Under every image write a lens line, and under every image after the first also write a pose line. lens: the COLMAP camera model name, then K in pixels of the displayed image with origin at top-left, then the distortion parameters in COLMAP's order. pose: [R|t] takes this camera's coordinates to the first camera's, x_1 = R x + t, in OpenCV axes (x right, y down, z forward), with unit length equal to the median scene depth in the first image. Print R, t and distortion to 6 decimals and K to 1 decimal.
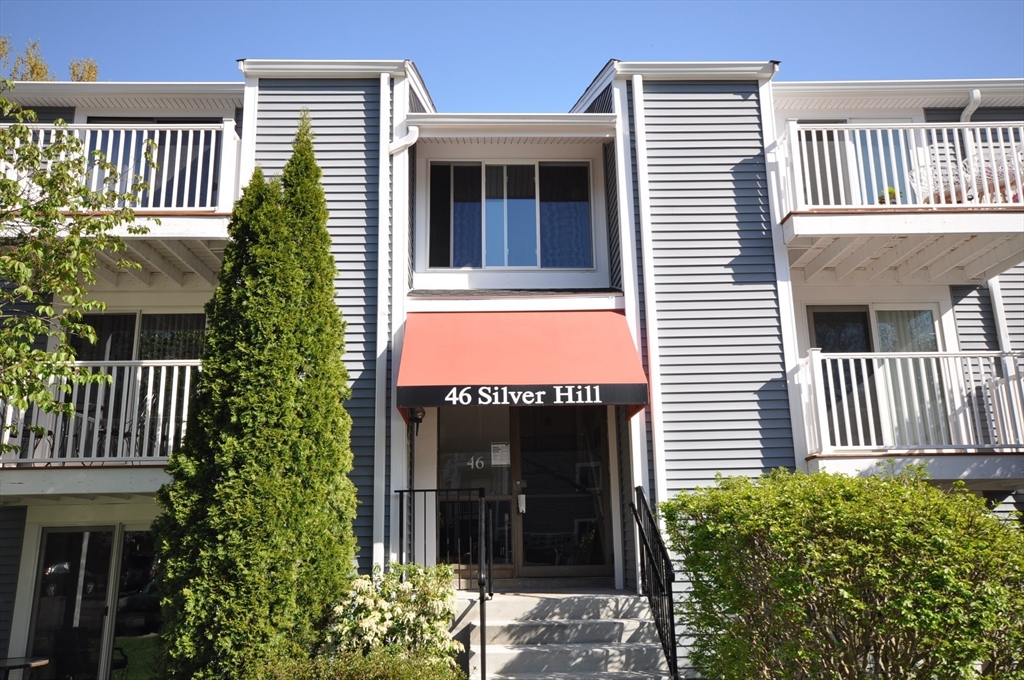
lens RADIAL K [[817.8, 0, 512.0], [0, 817.8, 340.0], [0, 0, 1]] dist [-0.004578, -0.000846]
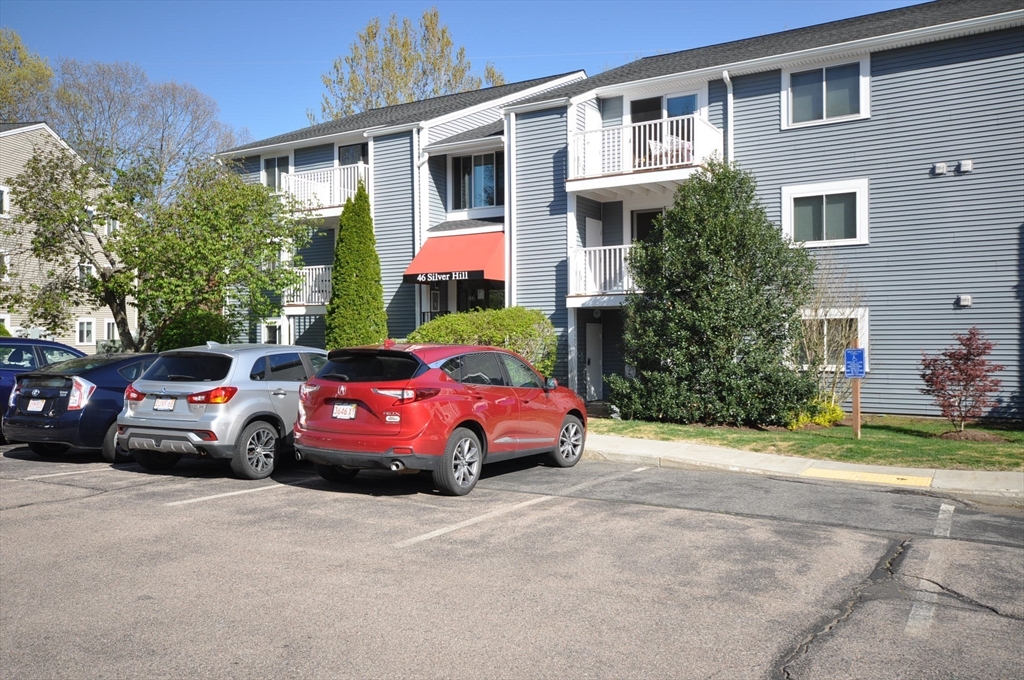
lens RADIAL K [[817.8, 0, 512.0], [0, 817.8, 340.0], [0, 0, 1]] dist [-0.004578, -0.000846]
pose [[0.853903, 0.009738, -0.520340, 1.286567], [0.117641, 0.970334, 0.211215, -0.212877], [0.506961, -0.241570, 0.827426, -0.878228]]
